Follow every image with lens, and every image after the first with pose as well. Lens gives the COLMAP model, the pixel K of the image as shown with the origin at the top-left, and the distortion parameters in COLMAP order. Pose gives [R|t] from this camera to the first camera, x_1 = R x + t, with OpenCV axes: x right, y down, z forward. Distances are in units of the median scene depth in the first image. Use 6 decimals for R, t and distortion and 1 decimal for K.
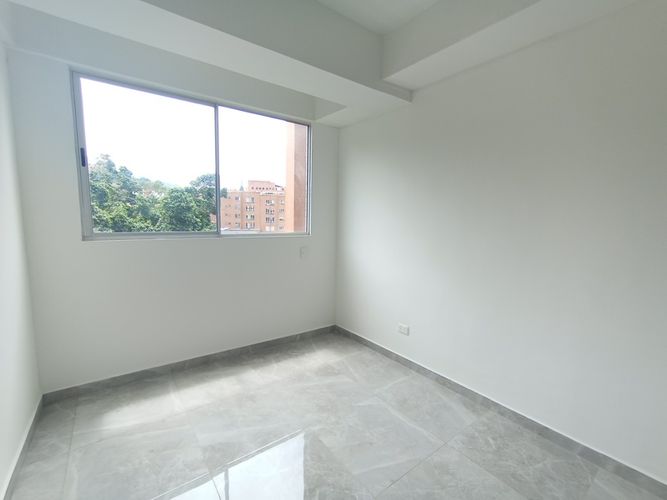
lens RADIAL K [[298.9, 0, 333.4], [0, 298.9, 254.6], [0, 0, 1]] dist [0.000427, 0.001323]
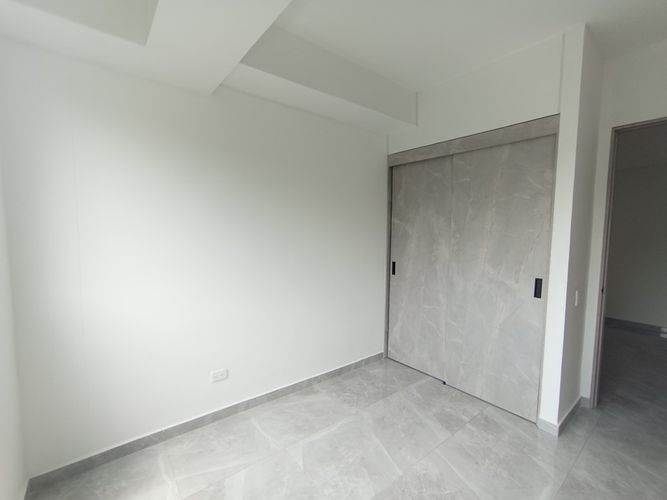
lens RADIAL K [[298.9, 0, 333.4], [0, 298.9, 254.6], [0, 0, 1]] dist [0.000427, 0.001323]
pose [[-0.027455, -0.094201, 0.995175, -0.657420], [0.110285, 0.989187, 0.096677, -0.140535], [-0.993521, 0.112407, -0.016769, 0.814892]]
